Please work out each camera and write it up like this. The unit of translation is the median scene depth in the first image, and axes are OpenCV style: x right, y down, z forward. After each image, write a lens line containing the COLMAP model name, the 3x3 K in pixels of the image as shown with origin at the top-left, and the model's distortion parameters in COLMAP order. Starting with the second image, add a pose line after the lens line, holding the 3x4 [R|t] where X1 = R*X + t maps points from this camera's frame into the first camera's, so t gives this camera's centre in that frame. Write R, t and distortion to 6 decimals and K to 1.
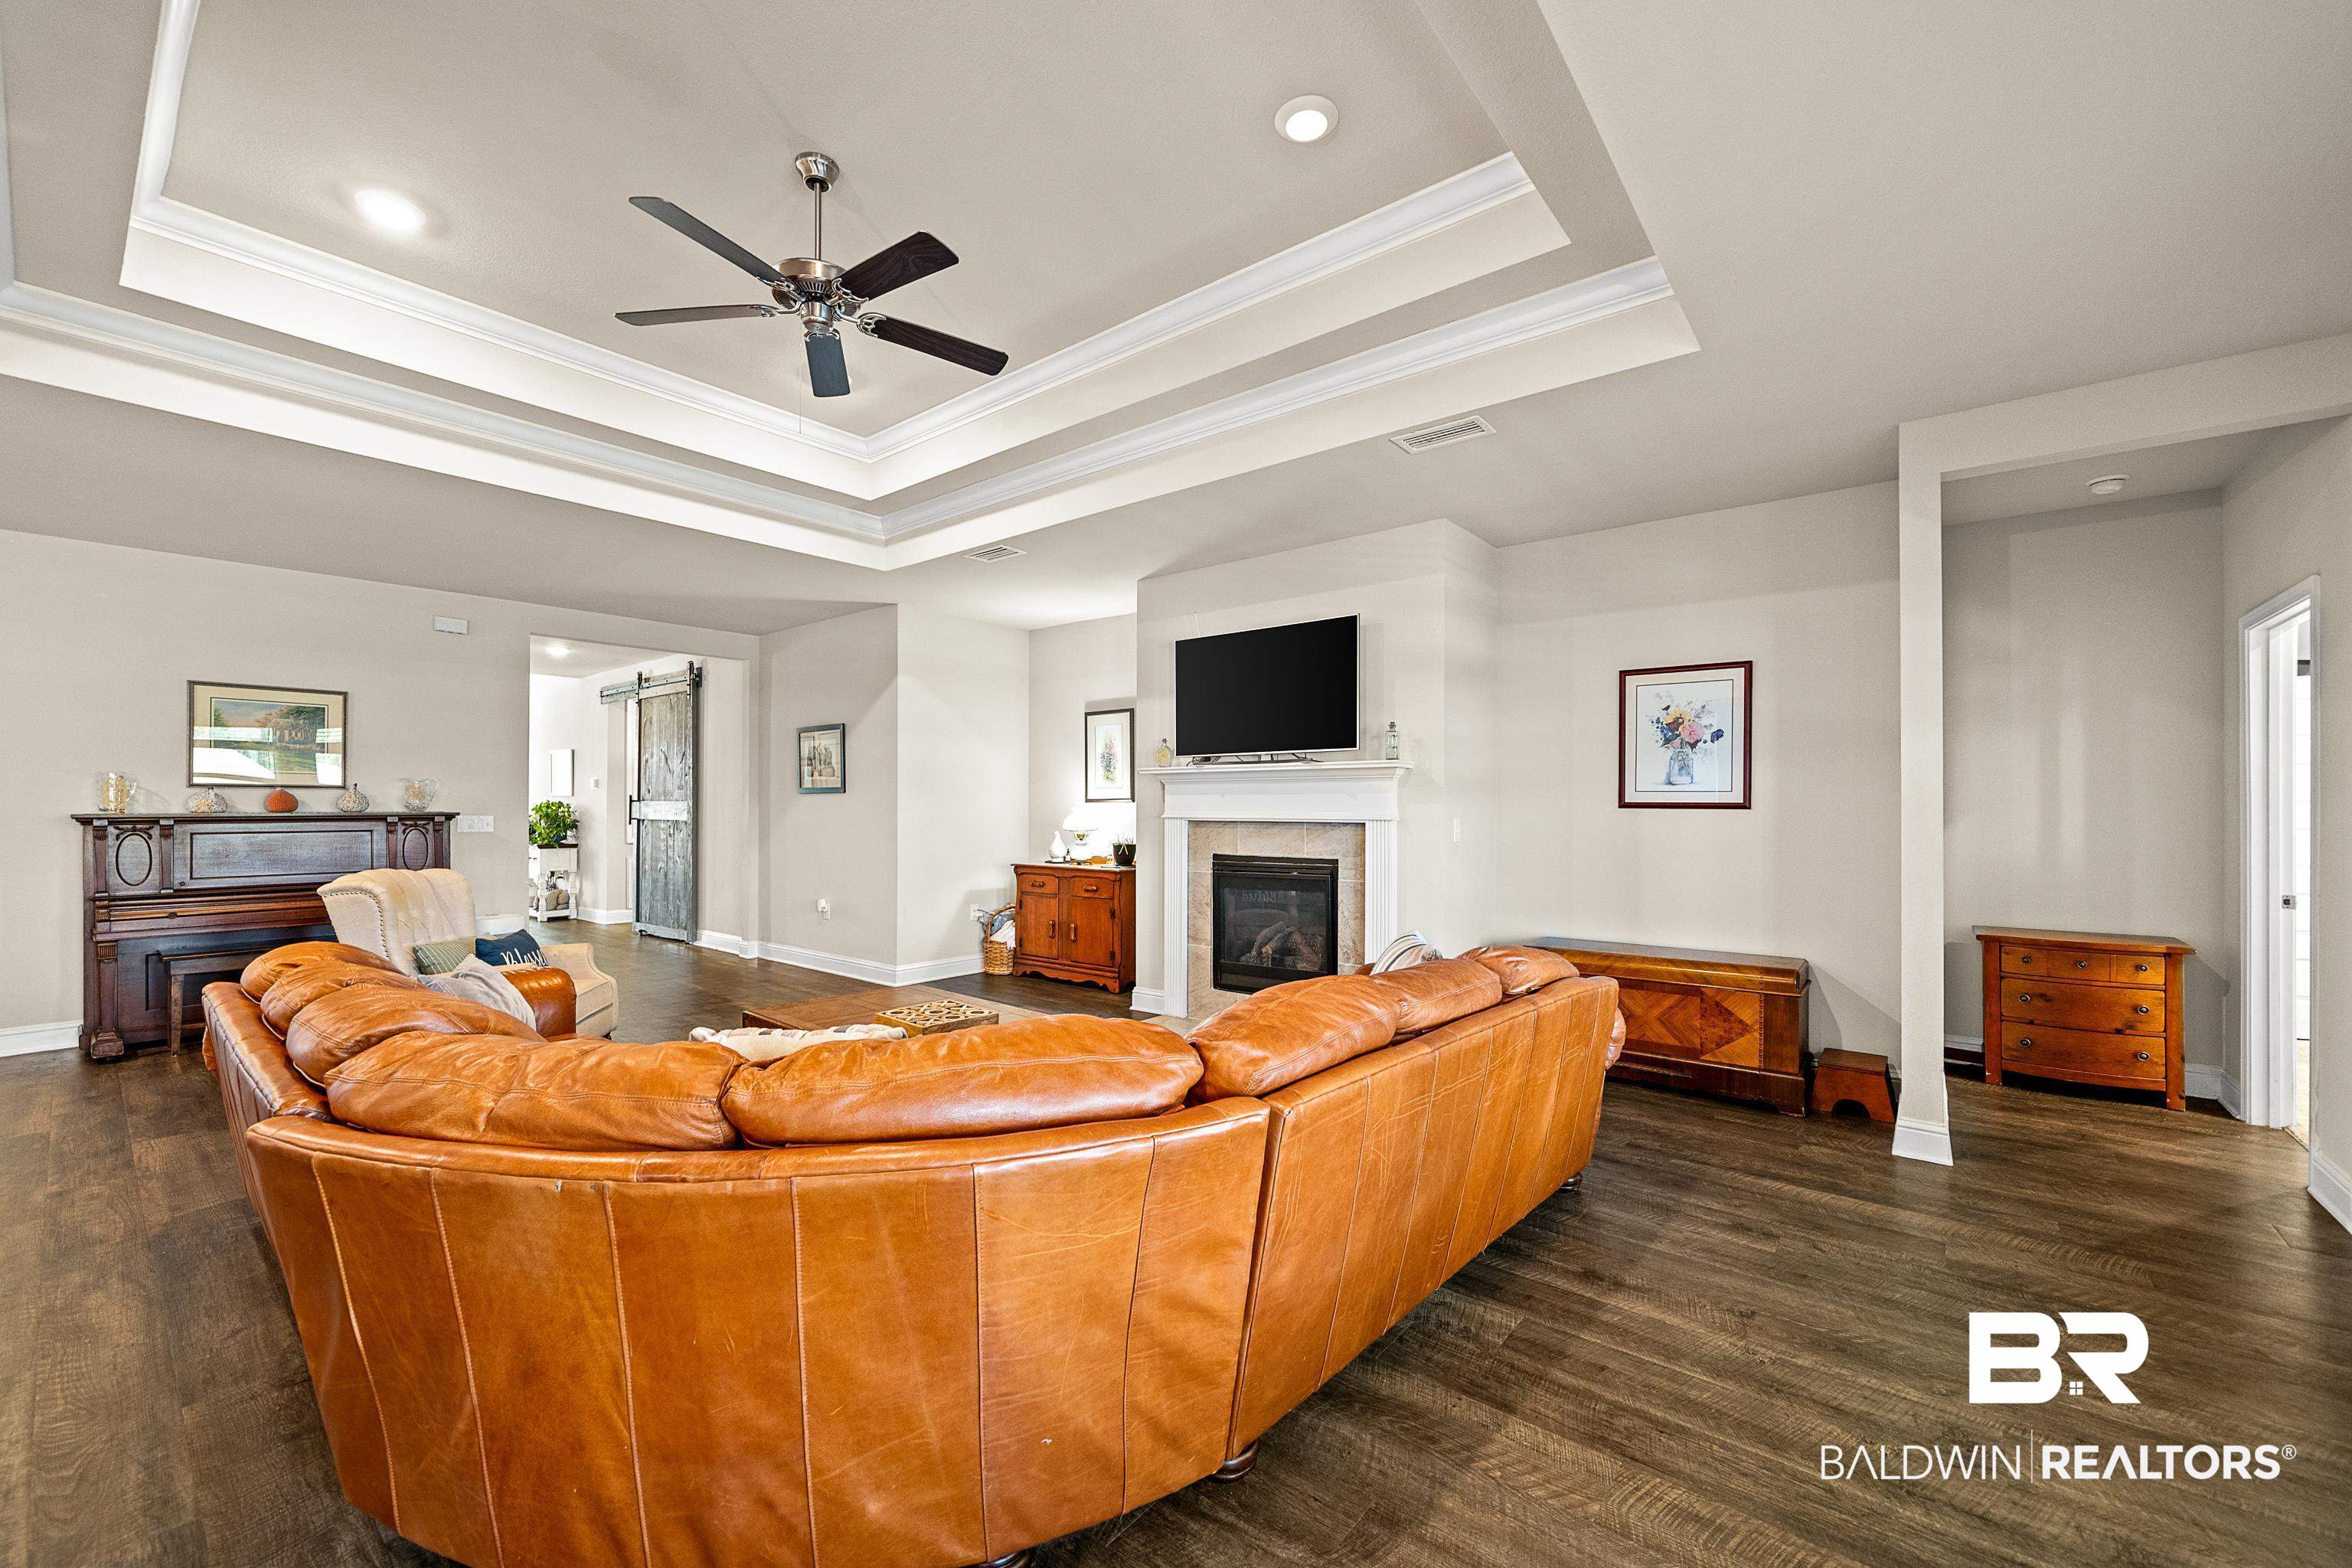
lens RADIAL K [[905.2, 0, 1162.7], [0, 905.2, 794.3], [0, 0, 1]] dist [-0.003512, -0.000156]
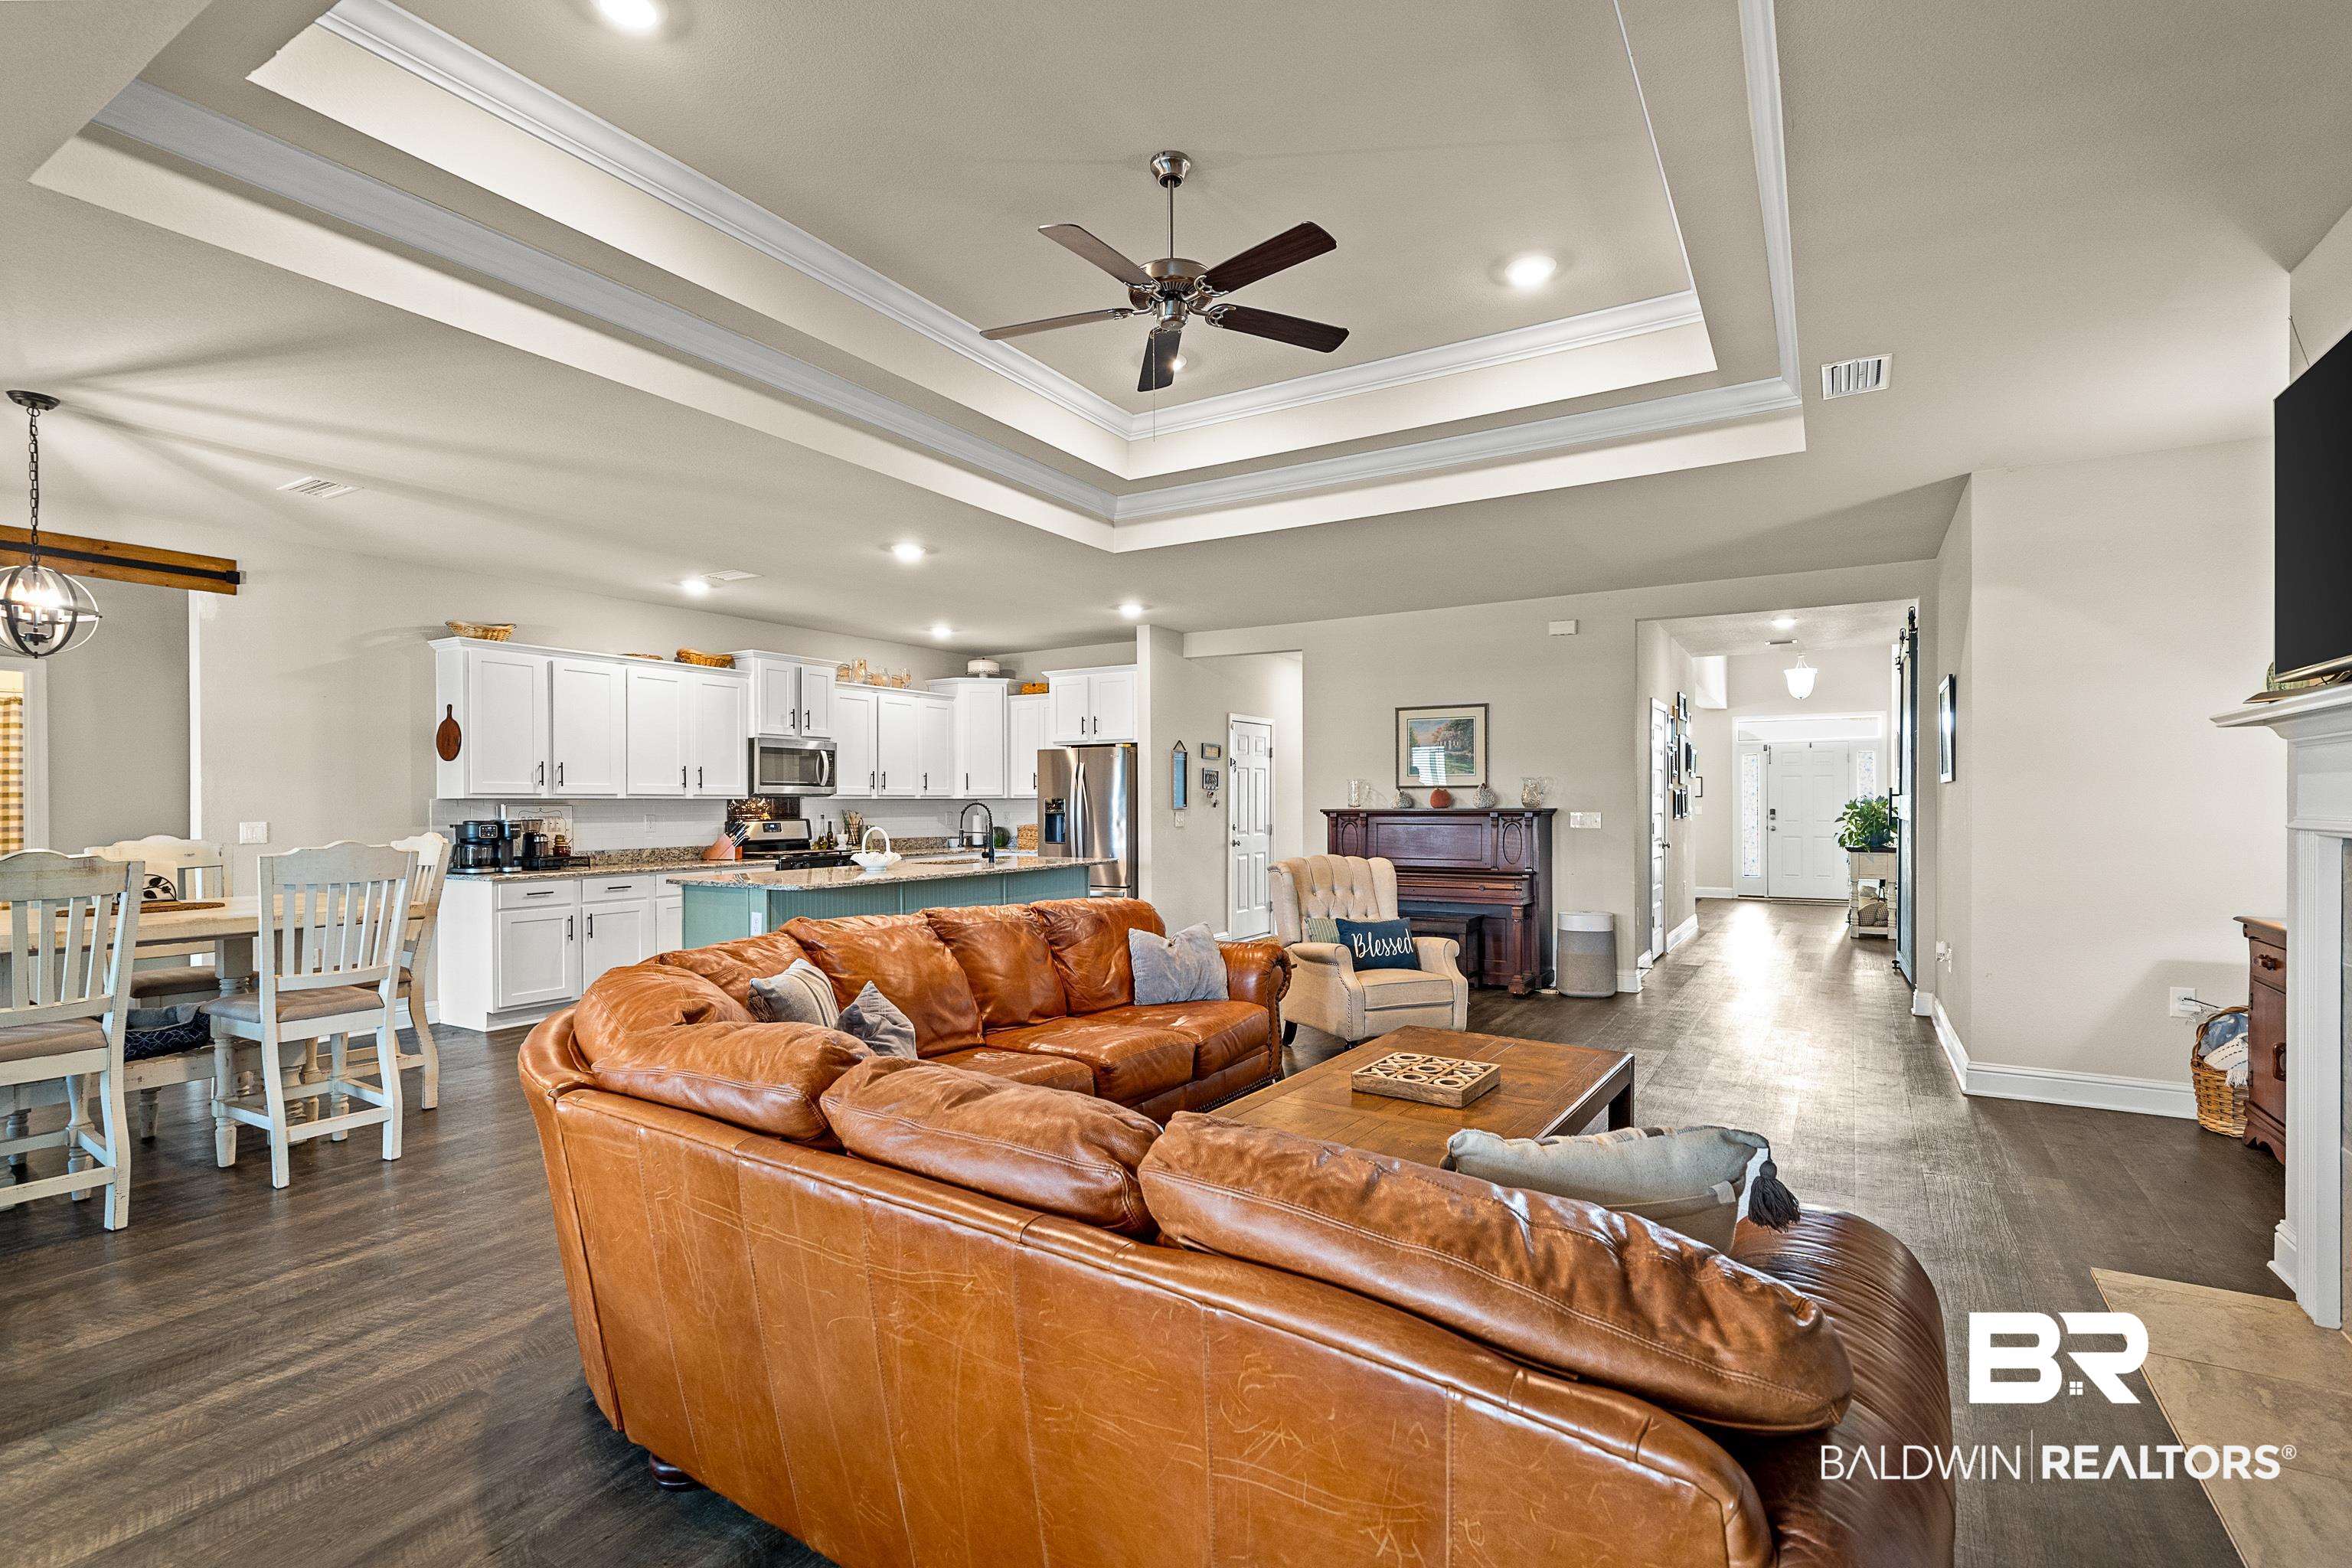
lens RADIAL K [[1068.3, 0, 1176.7], [0, 1068.3, 798.5], [0, 0, 1]] dist [0.001814, 0.001243]
pose [[0.154966, -0.004631, -0.987909, 0.391573], [0.015300, 0.999880, -0.002287, 0.005078], [0.987801, -0.014761, 0.155018, 0.406464]]
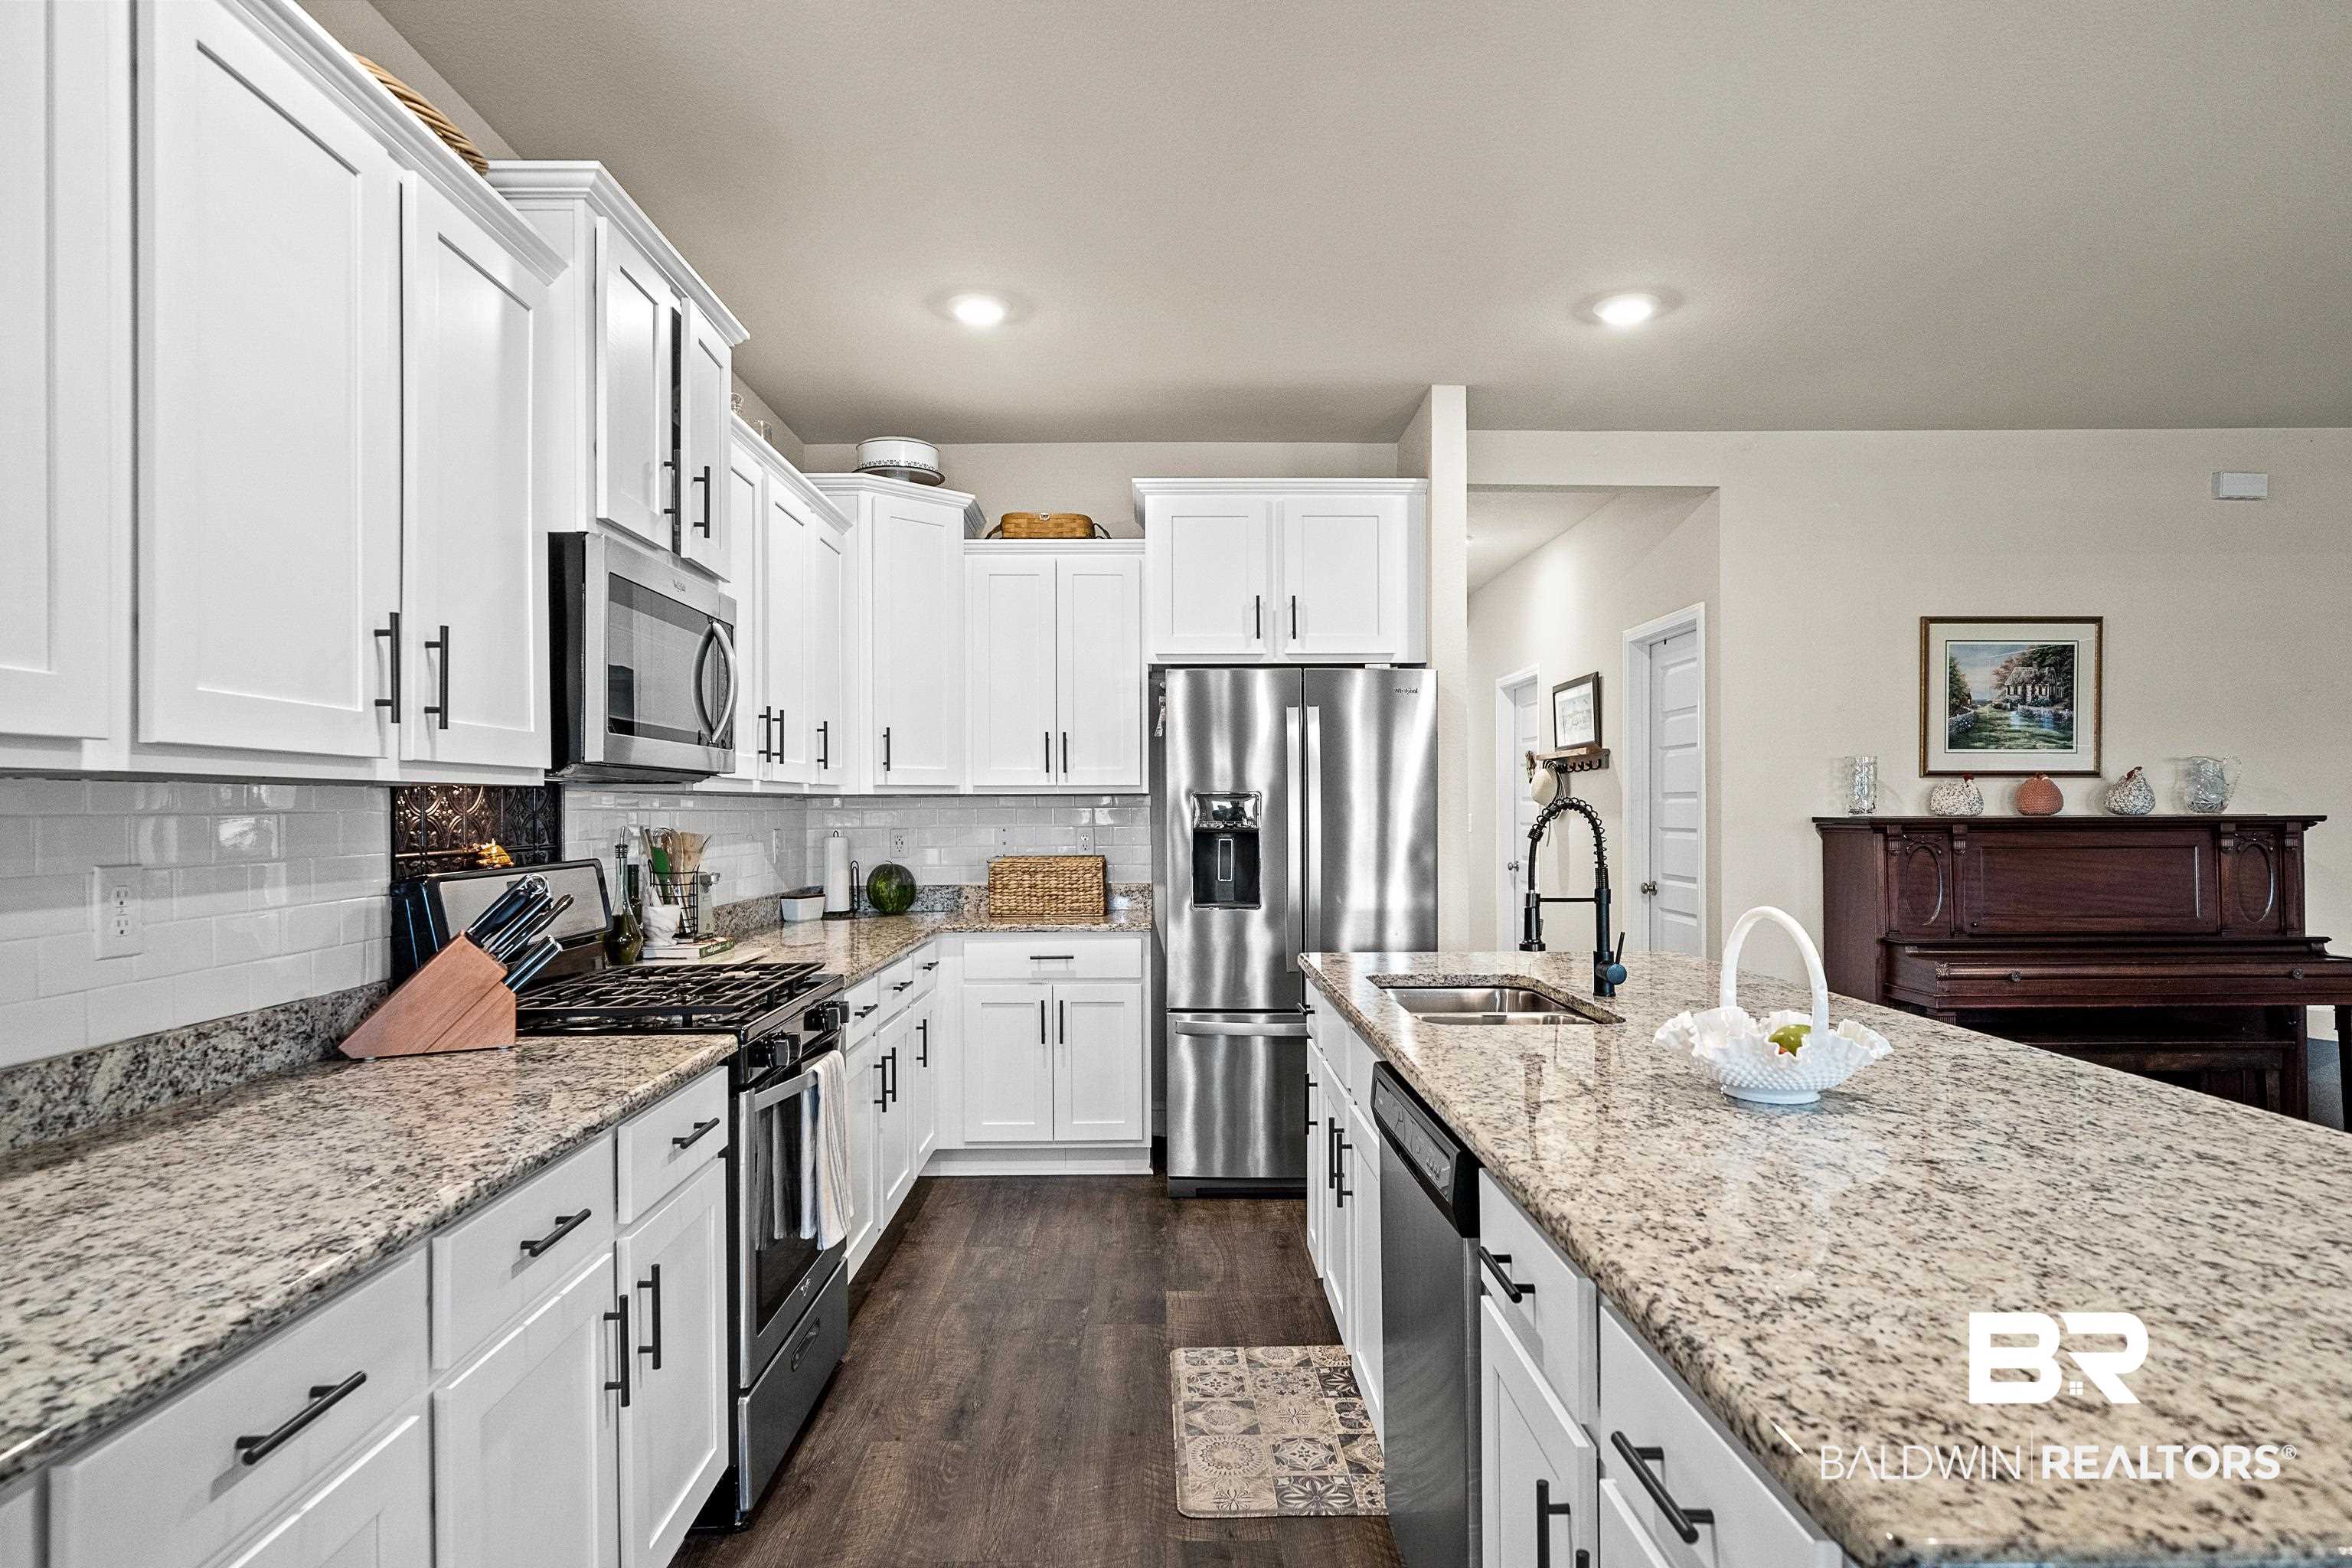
lens RADIAL K [[1311.0, 0, 1174.6], [0, 1311.0, 796.4], [0, 0, 1]] dist [0.003666, -0.000214]
pose [[0.650362, -0.007434, -0.759588, -0.655433], [0.012240, 0.999925, 0.000694, -0.000645], [0.759525, -0.009749, 0.650405, -0.056961]]
